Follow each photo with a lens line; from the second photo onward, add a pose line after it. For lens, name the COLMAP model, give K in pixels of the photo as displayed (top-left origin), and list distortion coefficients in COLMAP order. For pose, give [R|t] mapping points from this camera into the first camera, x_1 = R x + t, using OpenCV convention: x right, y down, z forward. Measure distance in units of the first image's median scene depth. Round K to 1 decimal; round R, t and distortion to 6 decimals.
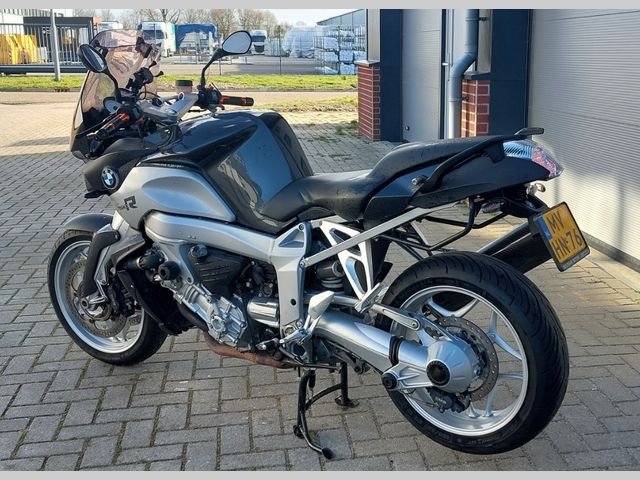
lens RADIAL K [[774.3, 0, 320.0], [0, 774.3, 242.0], [0, 0, 1]] dist [-0.008179, 0.000000]
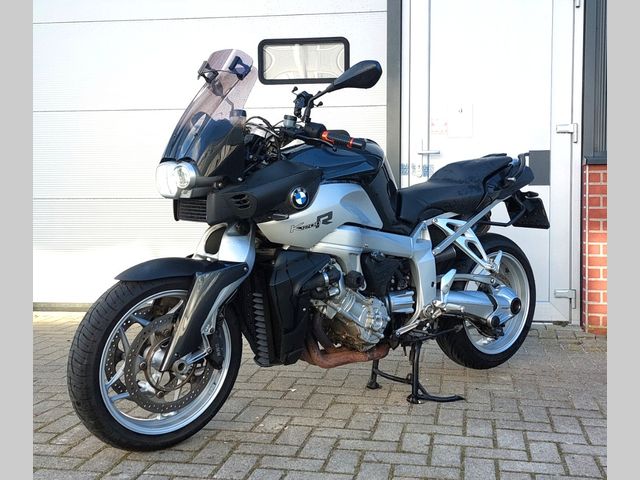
lens RADIAL K [[774.3, 0, 319.1], [0, 774.3, 237.8], [0, 0, 1]] dist [-0.008179, 0.000000]
pose [[0.361736, -0.046656, 0.931113, -1.239066], [0.214218, 0.976183, -0.034309, 0.006437], [-0.907336, 0.211872, 0.363115, 0.667143]]
